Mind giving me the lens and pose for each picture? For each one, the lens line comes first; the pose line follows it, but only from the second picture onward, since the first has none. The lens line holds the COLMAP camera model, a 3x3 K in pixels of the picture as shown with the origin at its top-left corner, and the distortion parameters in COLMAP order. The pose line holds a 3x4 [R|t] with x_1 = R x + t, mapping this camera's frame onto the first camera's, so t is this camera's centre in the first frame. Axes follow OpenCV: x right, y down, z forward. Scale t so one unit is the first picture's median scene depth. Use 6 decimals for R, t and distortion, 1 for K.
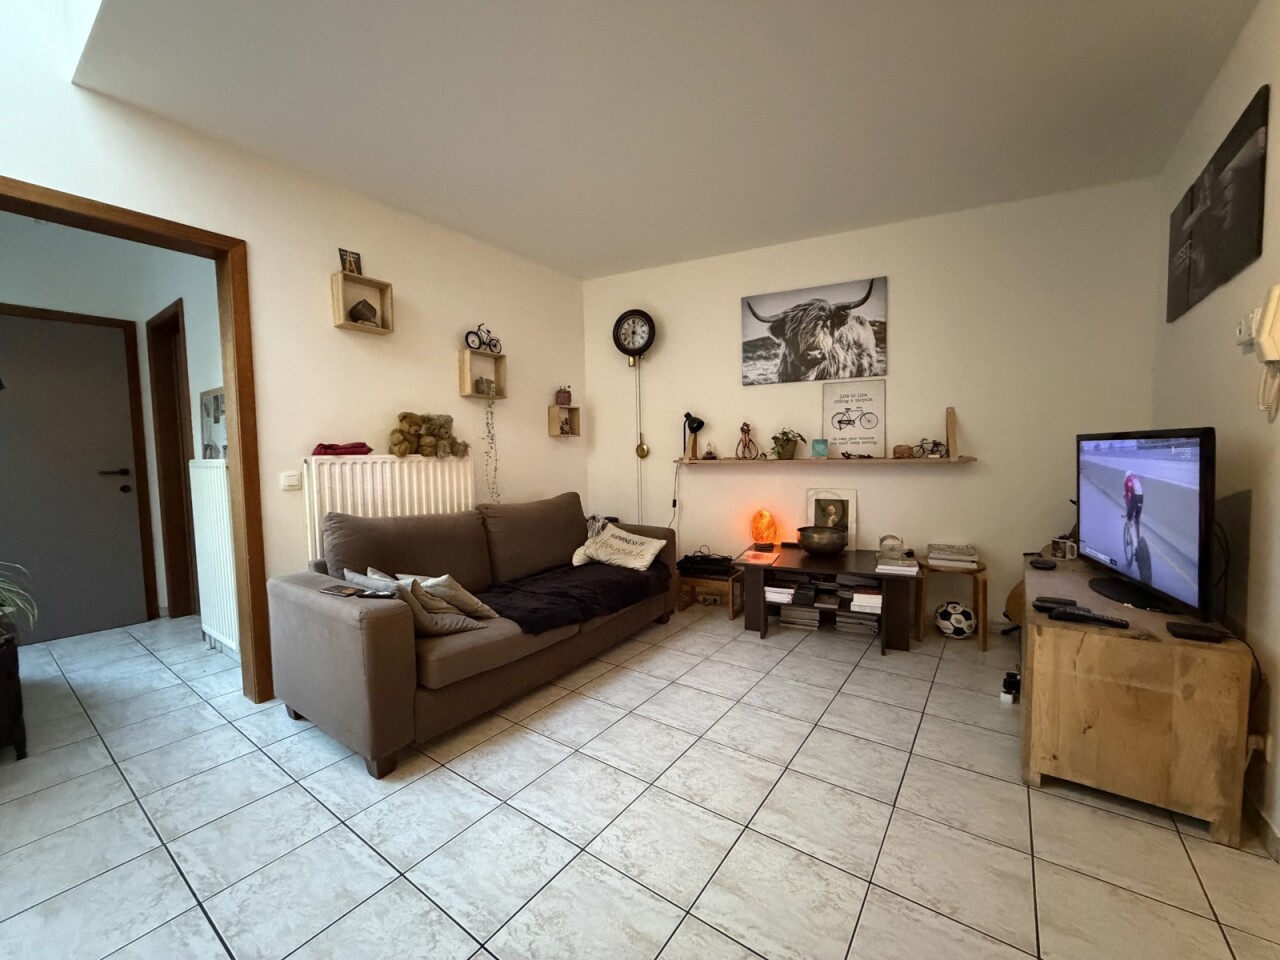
lens RADIAL K [[509.8, 0, 637.8], [0, 509.8, 482.1], [0, 0, 1]] dist [0.001048, 0.000132]
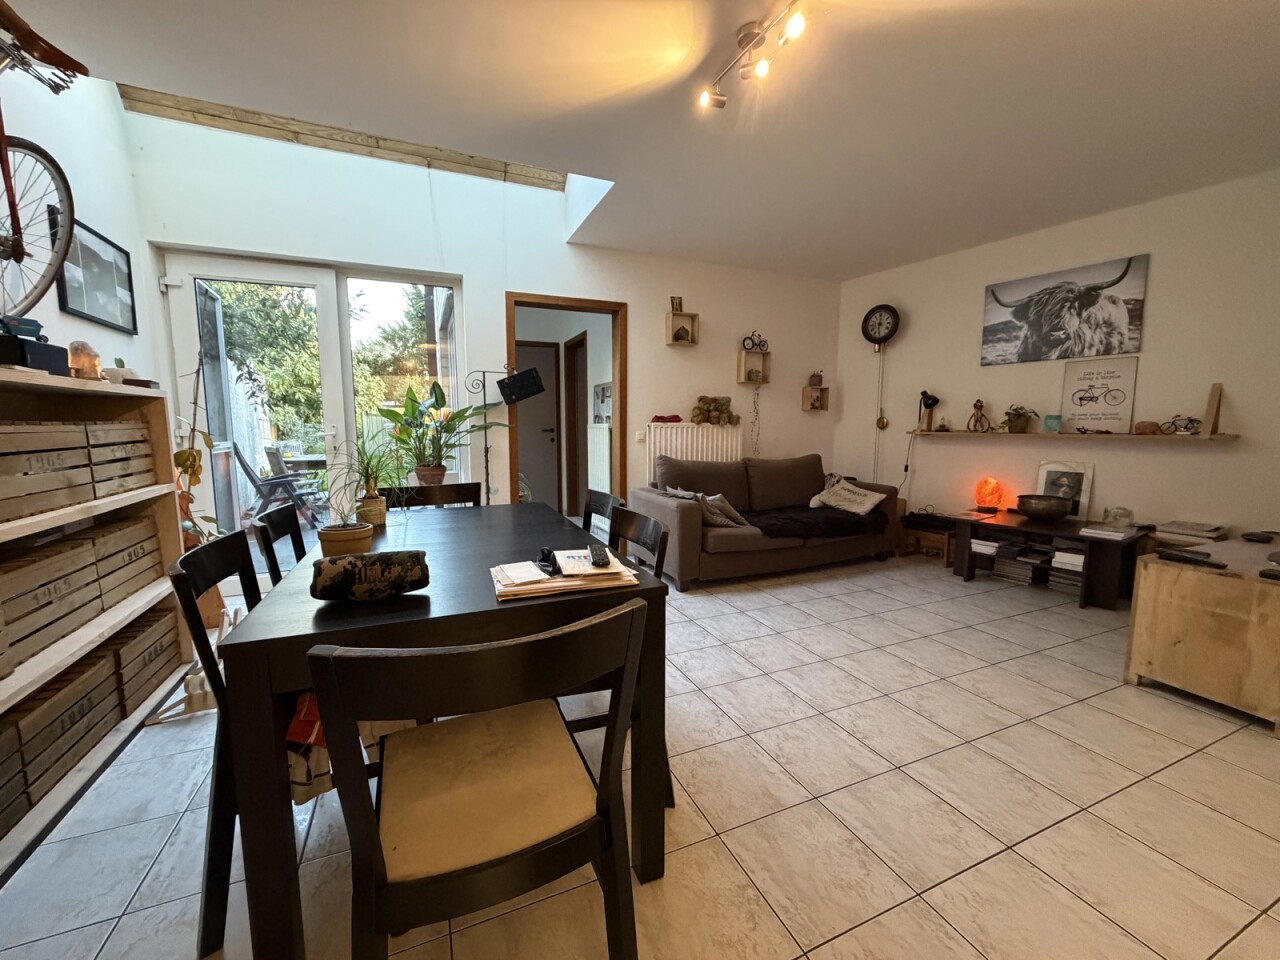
lens RADIAL K [[509.8, 0, 637.8], [0, 509.8, 482.1], [0, 0, 1]] dist [0.001048, 0.000132]
pose [[0.859173, 0.075223, -0.506126, 0.161446], [-0.046517, 0.996522, 0.069143, 0.024500], [0.509566, -0.035862, 0.859684, -0.394051]]
